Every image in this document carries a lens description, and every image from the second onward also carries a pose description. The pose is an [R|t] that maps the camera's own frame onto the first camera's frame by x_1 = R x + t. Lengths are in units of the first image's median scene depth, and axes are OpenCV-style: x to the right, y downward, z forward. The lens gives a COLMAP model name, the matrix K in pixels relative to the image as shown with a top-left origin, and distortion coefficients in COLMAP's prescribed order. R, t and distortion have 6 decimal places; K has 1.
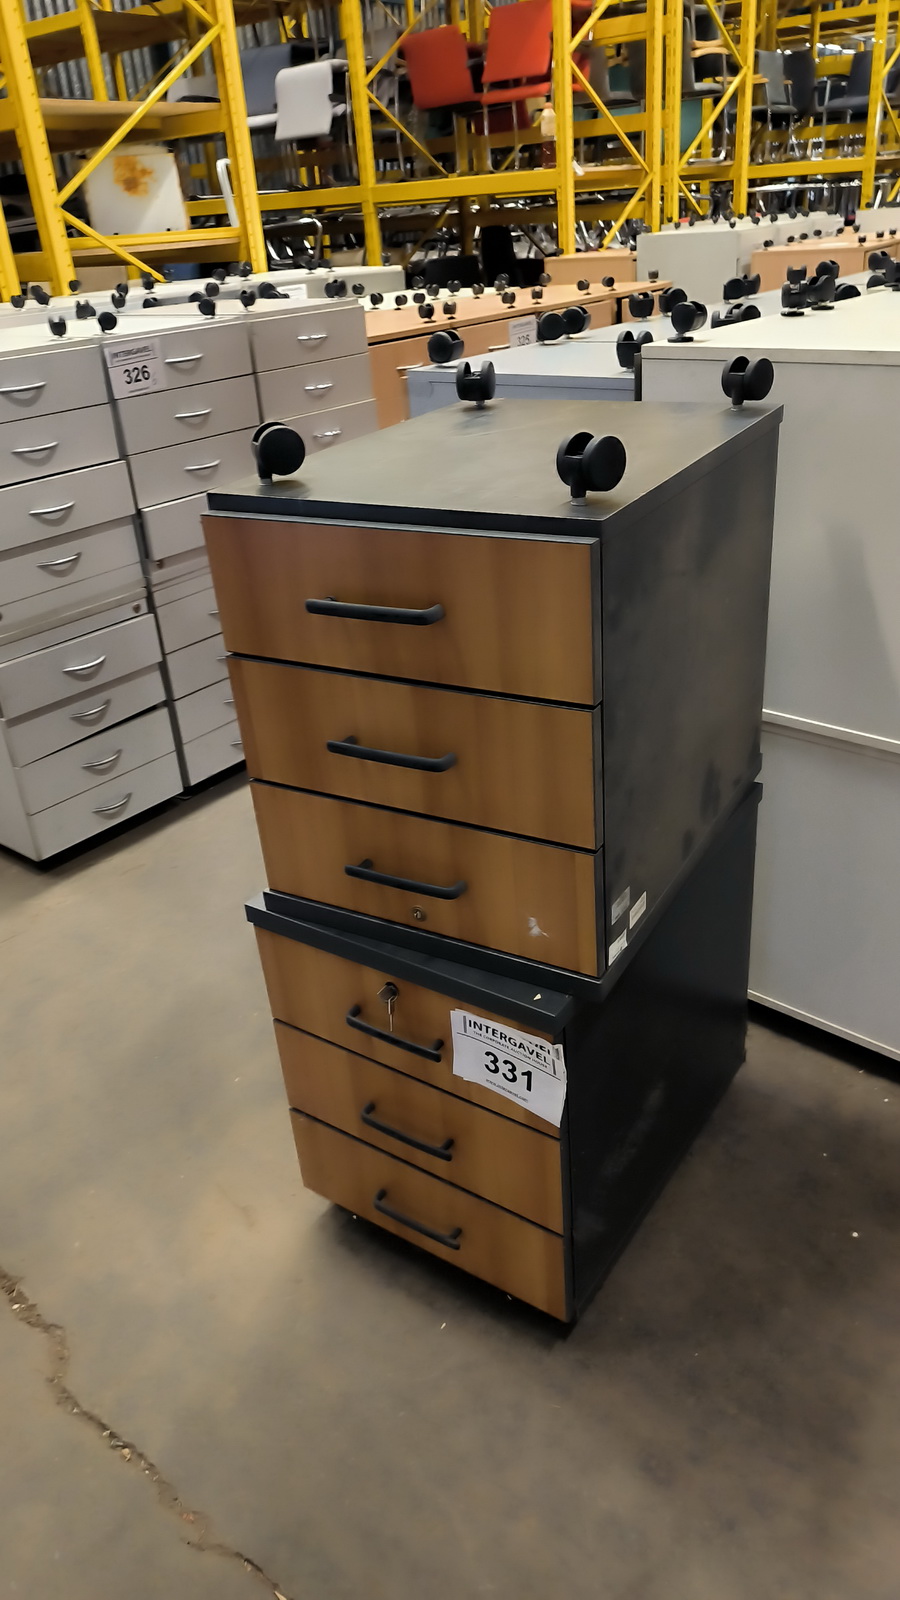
lens RADIAL K [[1116.9, 0, 458.6], [0, 1116.9, 794.4], [0, 0, 1]] dist [0.001898, 0.003695]
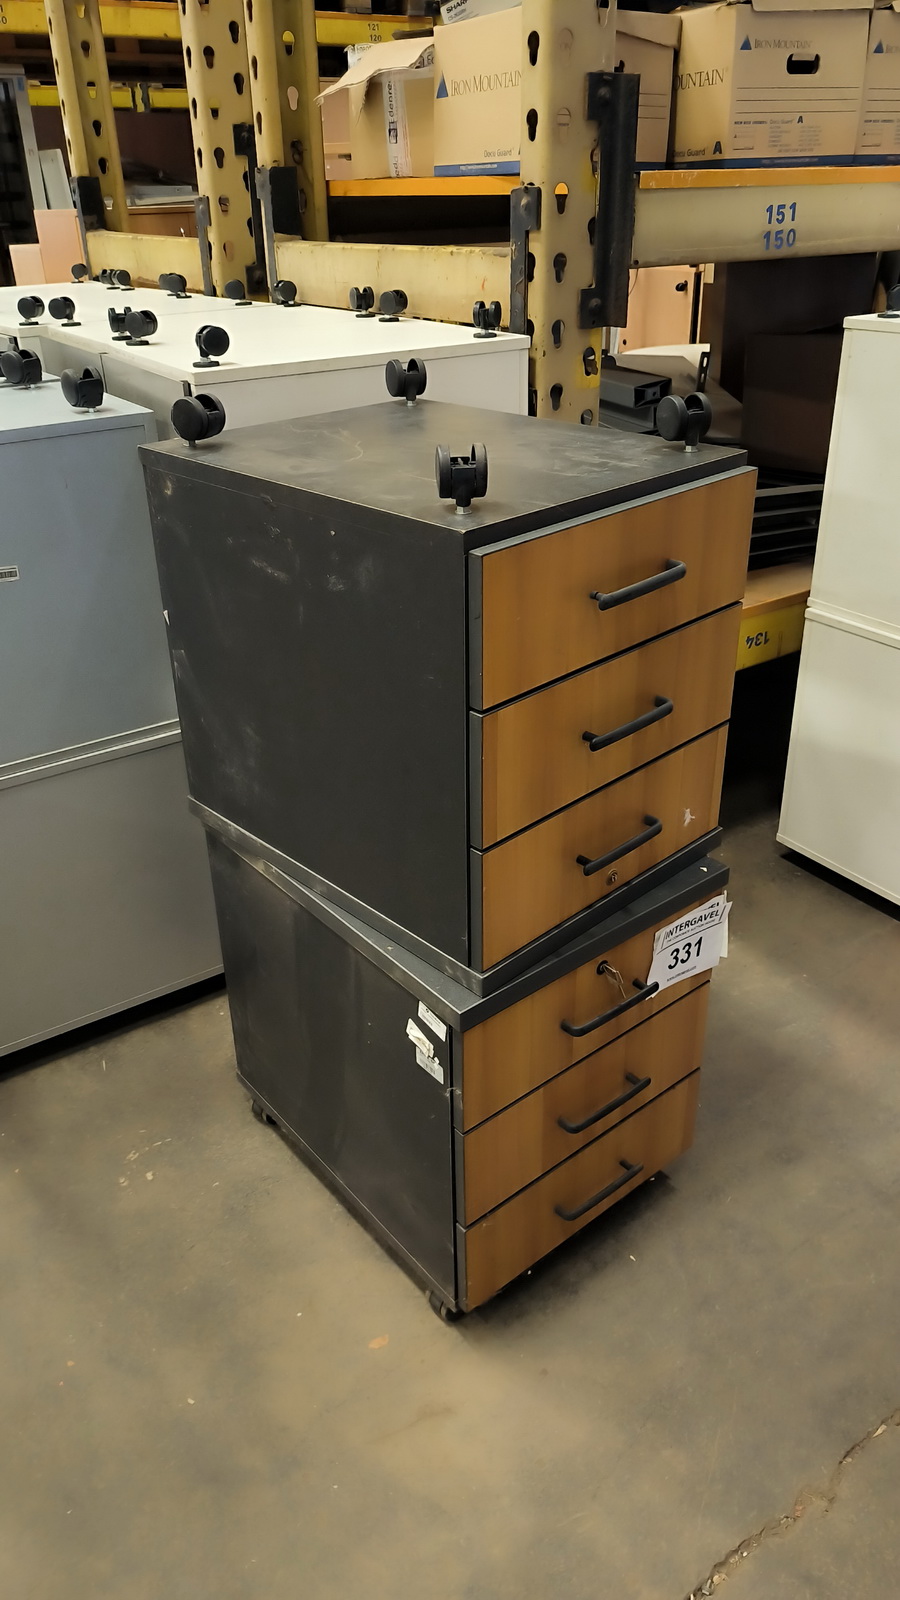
lens RADIAL K [[1116.9, 0, 458.6], [0, 1116.9, 794.4], [0, 0, 1]] dist [0.001898, 0.003695]
pose [[0.294984, -0.404153, 0.865820, -0.276504], [0.449748, 0.858215, 0.247374, -0.082281], [-0.843037, 0.316429, 0.434927, 0.185316]]
